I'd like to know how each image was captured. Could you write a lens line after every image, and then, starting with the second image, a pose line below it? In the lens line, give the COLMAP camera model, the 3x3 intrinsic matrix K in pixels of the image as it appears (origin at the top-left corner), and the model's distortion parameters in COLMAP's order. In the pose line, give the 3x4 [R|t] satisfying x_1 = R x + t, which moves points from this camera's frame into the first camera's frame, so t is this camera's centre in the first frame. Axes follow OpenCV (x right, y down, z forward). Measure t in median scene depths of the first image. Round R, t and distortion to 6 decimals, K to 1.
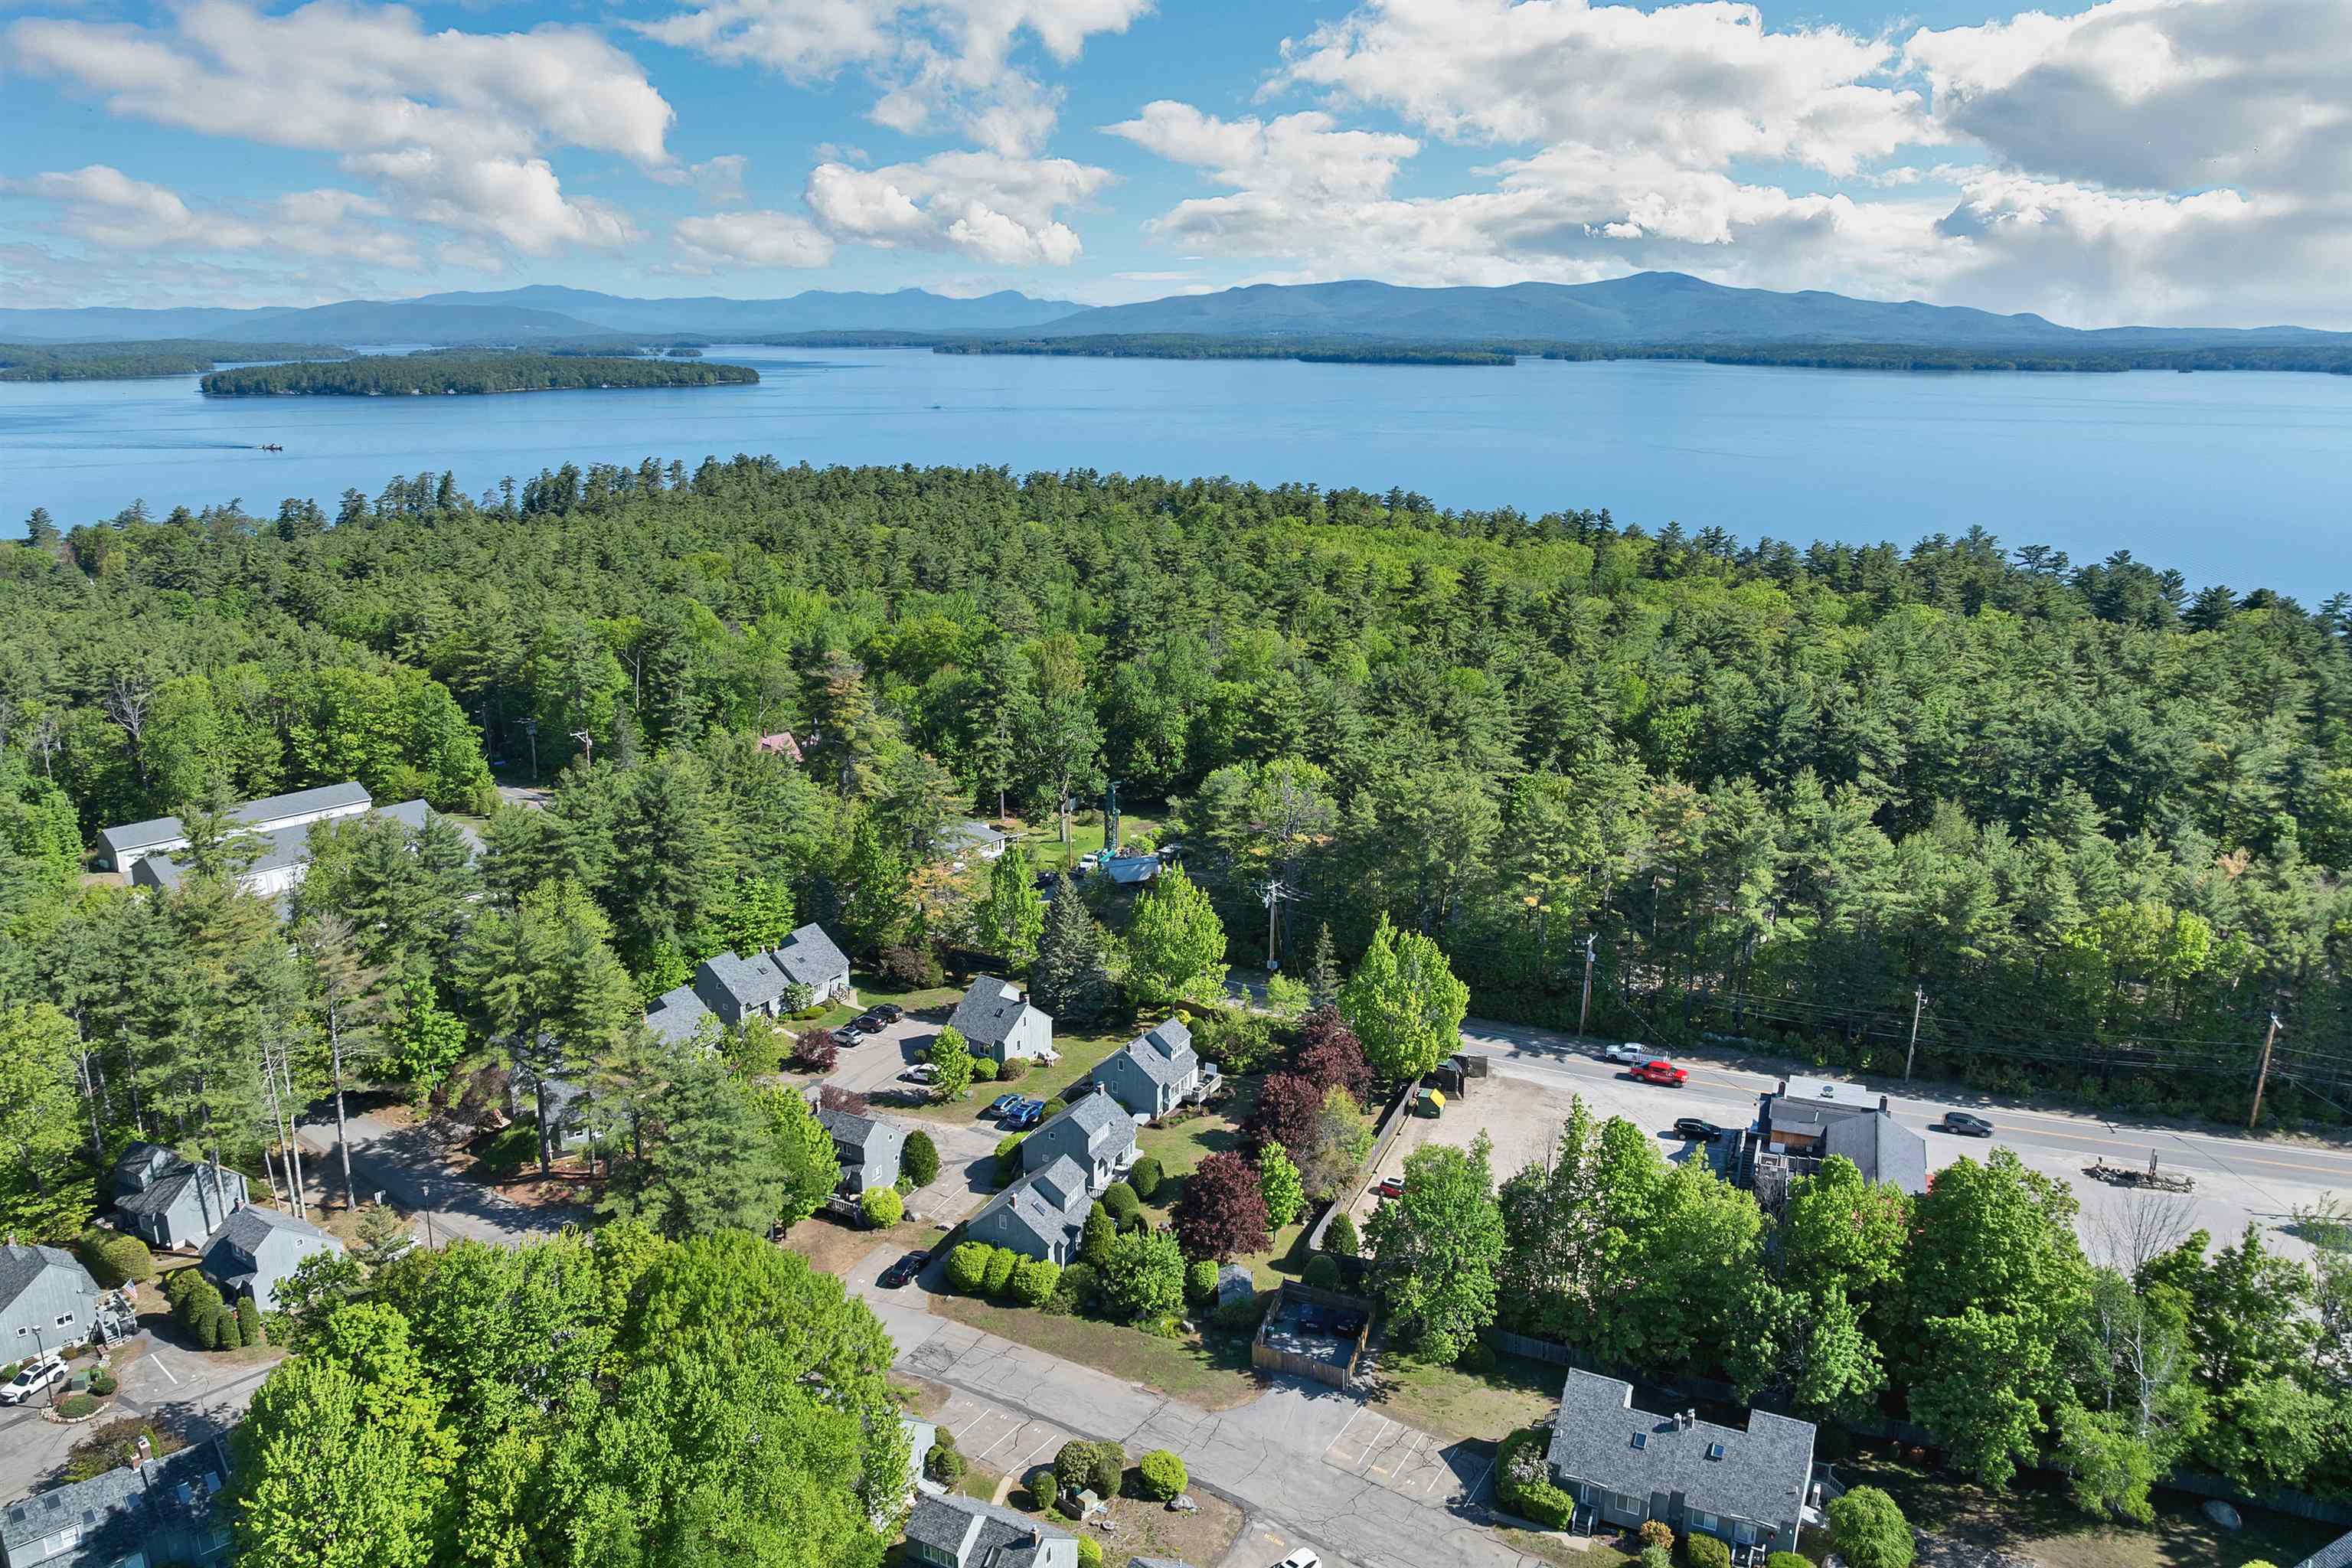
lens RADIAL K [[1701.9, 0, 1182.4], [0, 1701.9, 791.7], [0, 0, 1]] dist [-0.026942, -0.013652]
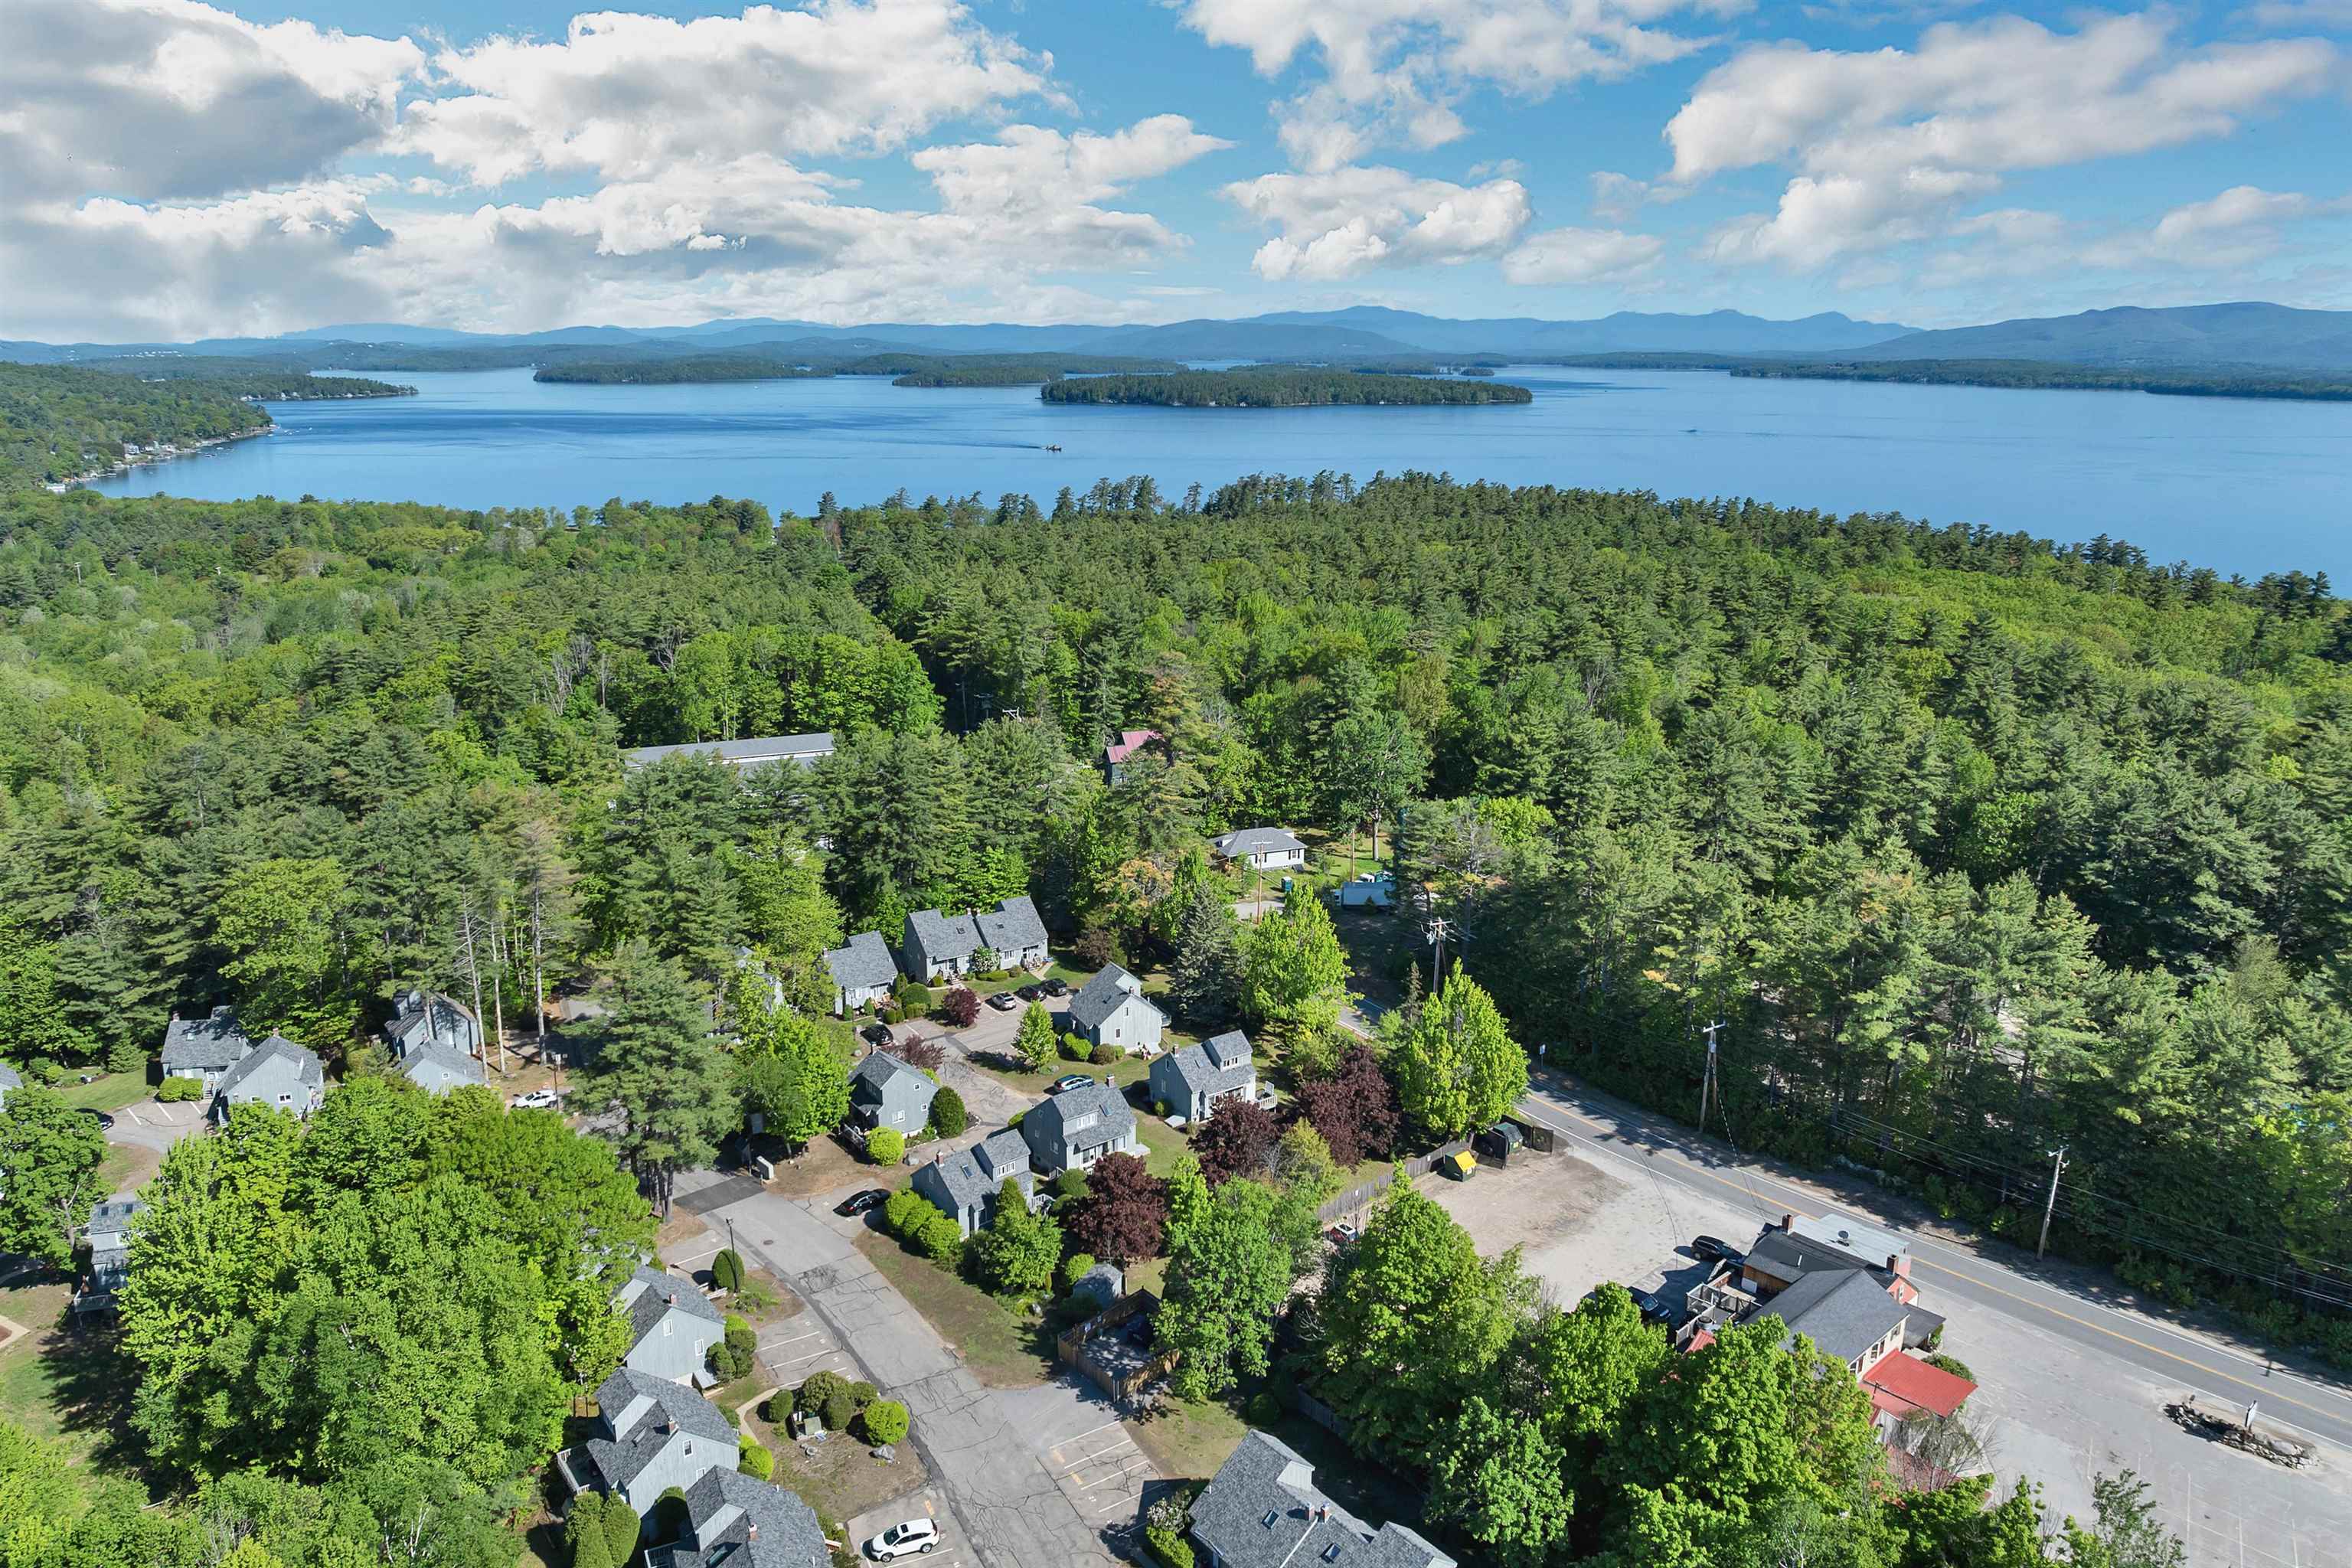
lens RADIAL K [[1701.9, 0, 1196.7], [0, 1701.9, 776.0], [0, 0, 1]] dist [-0.026942, -0.013652]
pose [[0.900152, 0.108537, -0.421838, 0.237473], [-0.117141, 0.993100, 0.005555, -0.012524], [0.419530, 0.044415, 0.906654, 0.041256]]
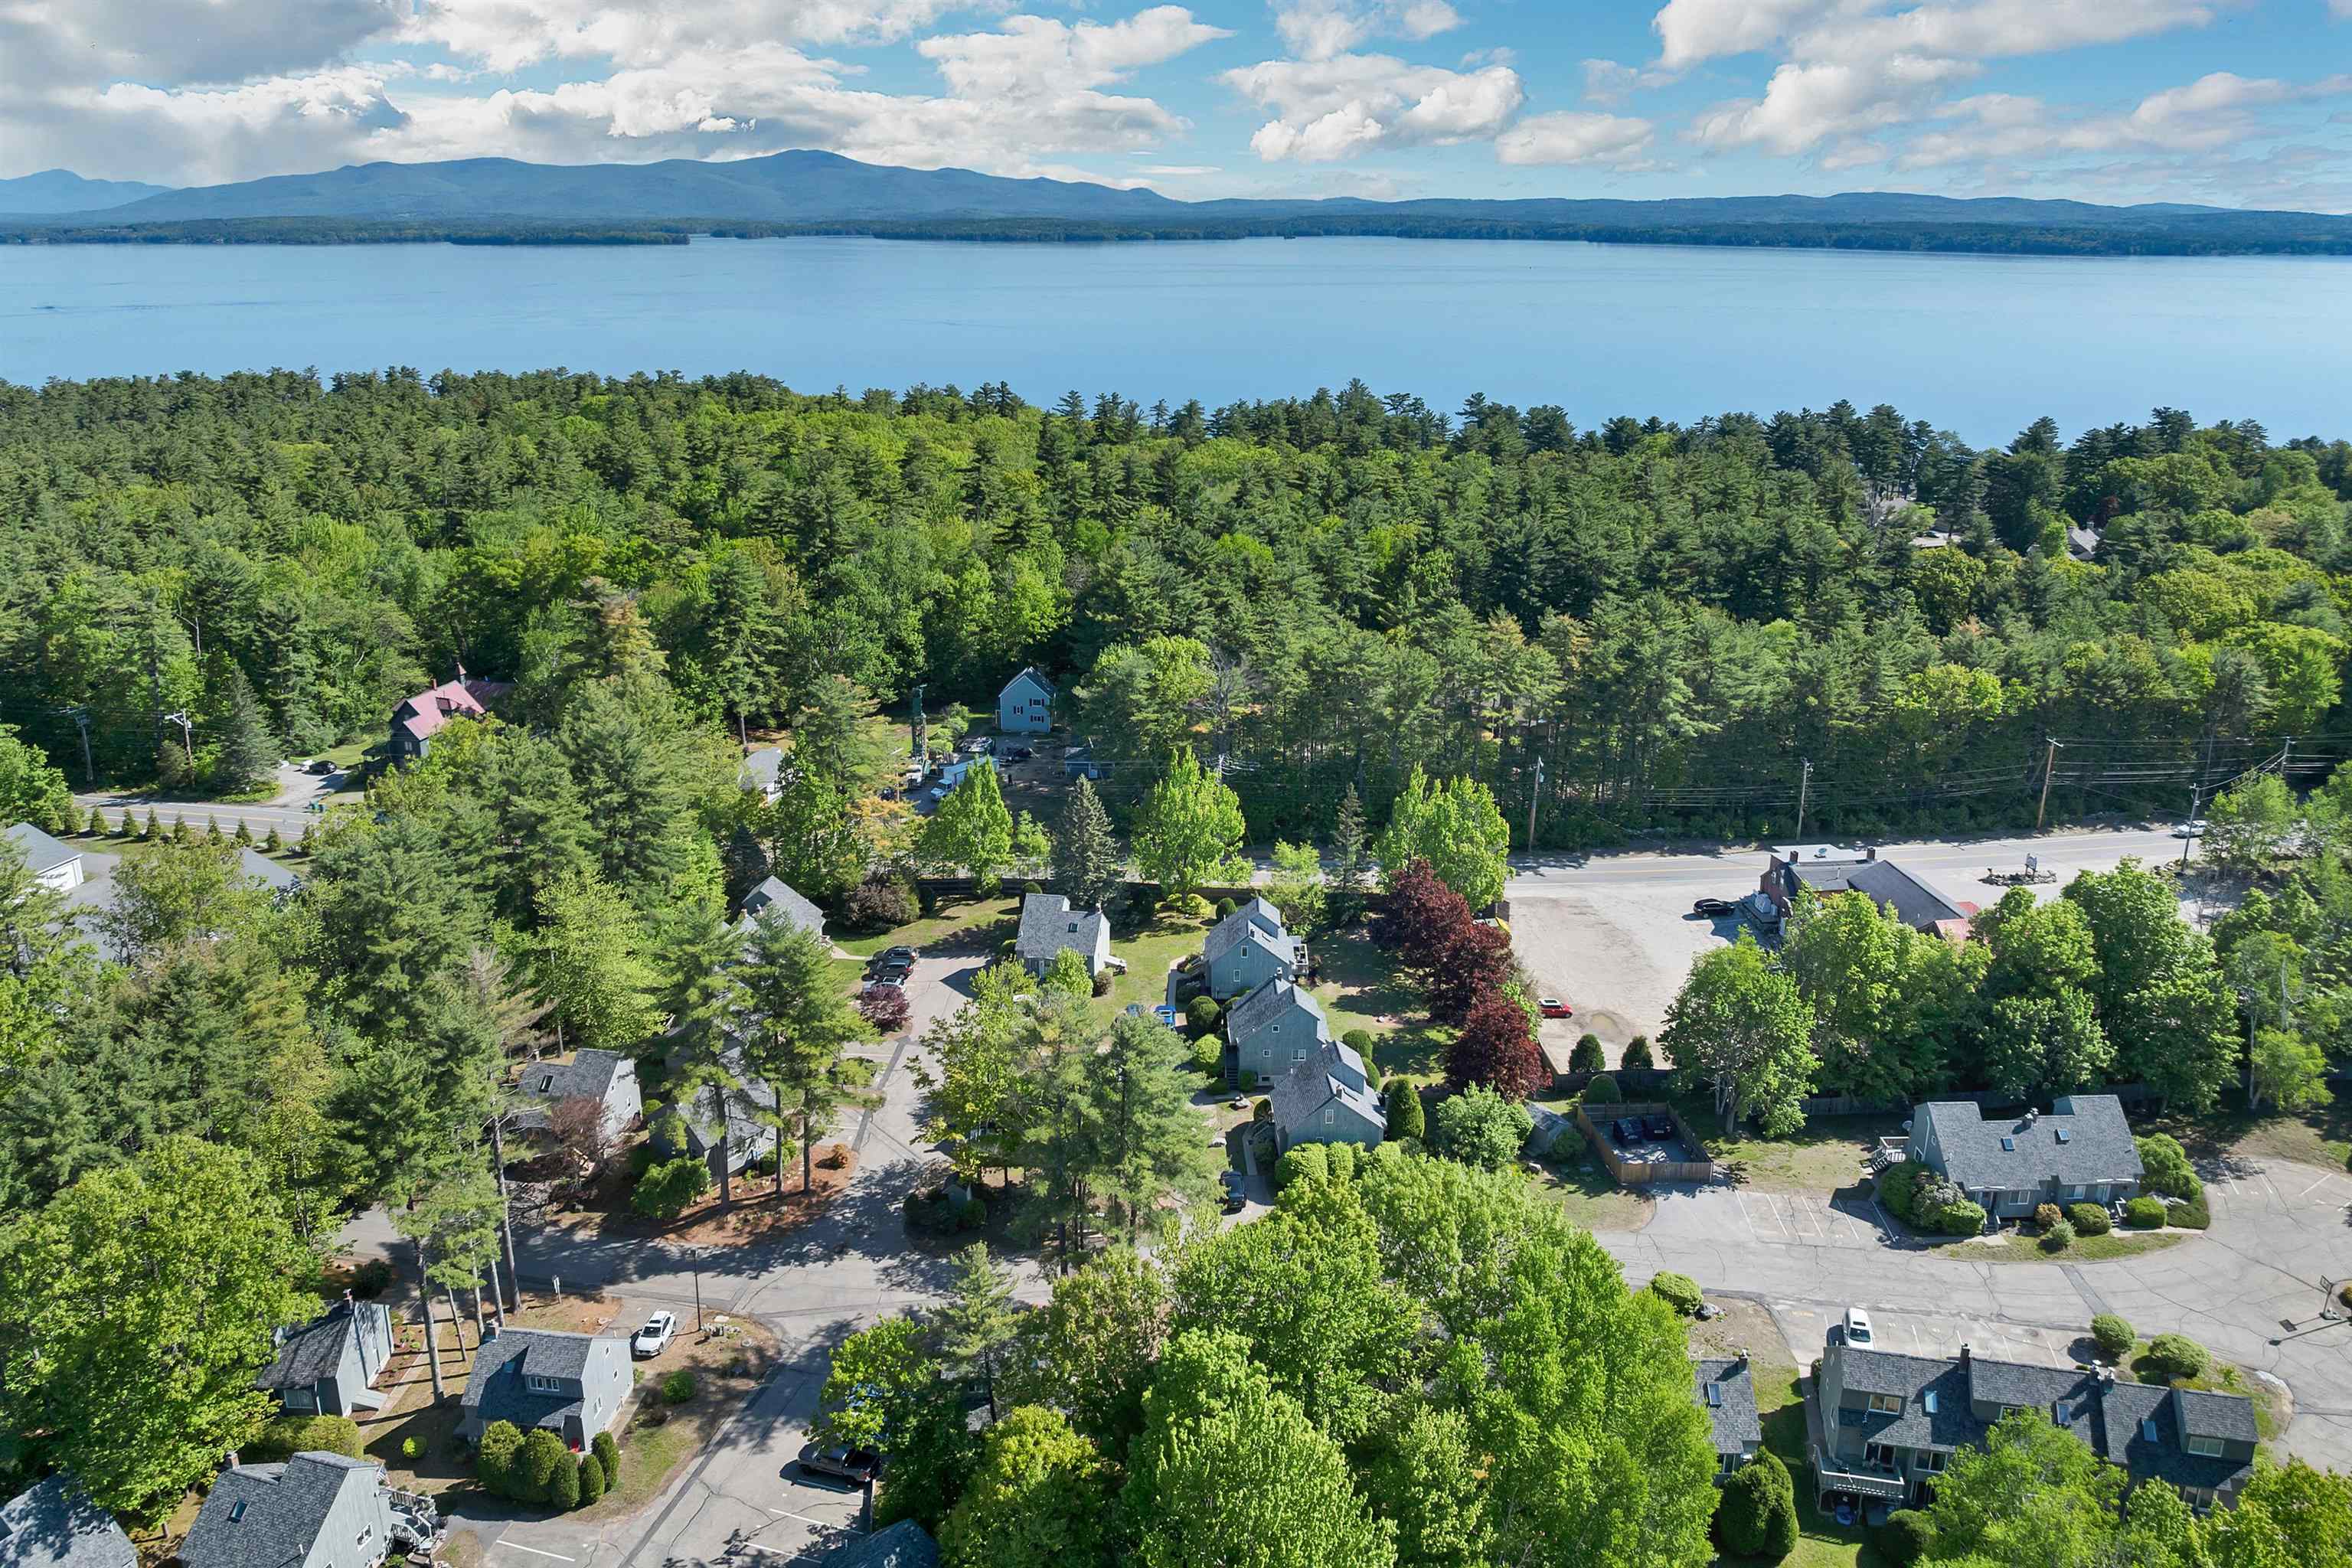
lens RADIAL K [[1701.9, 0, 1185.5], [0, 1701.9, 735.3], [0, 0, 1]] dist [-0.026942, -0.013652]
pose [[0.887390, -0.137980, 0.439886, -0.291247], [0.121896, 0.990428, 0.064766, -0.019054], [-0.444612, -0.003852, 0.895715, 0.080163]]
